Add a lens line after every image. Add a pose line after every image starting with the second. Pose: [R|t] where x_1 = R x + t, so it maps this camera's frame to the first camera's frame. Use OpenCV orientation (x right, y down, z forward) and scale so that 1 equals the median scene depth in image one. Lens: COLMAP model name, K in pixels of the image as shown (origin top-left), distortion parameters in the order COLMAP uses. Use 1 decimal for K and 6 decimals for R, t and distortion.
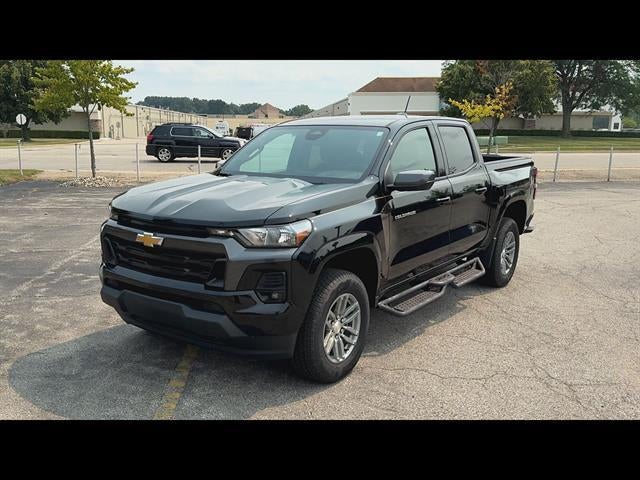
lens RADIAL K [[608.1, 0, 304.9], [0, 608.1, 253.3], [0, 0, 1]] dist [0.067691, 0.000000]
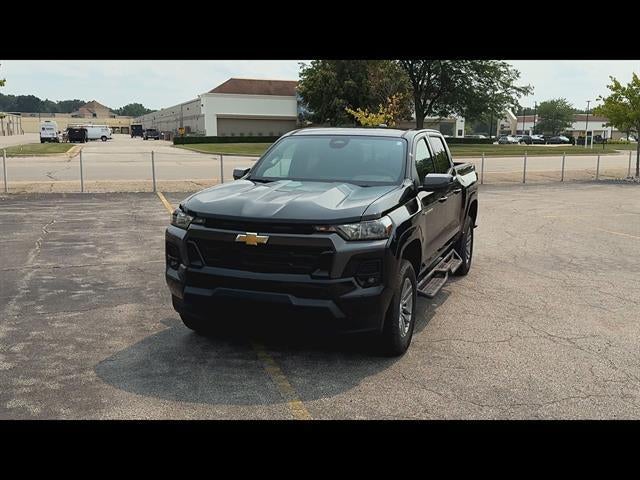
lens RADIAL K [[679.6, 0, 334.6], [0, 679.6, 242.3], [0, 0, 1]] dist [0.085313, 0.000000]
pose [[0.948694, -0.045438, 0.312913, -0.366326], [0.057652, 0.997889, -0.029886, 0.021736], [-0.310894, 0.046393, 0.949311, -0.167002]]
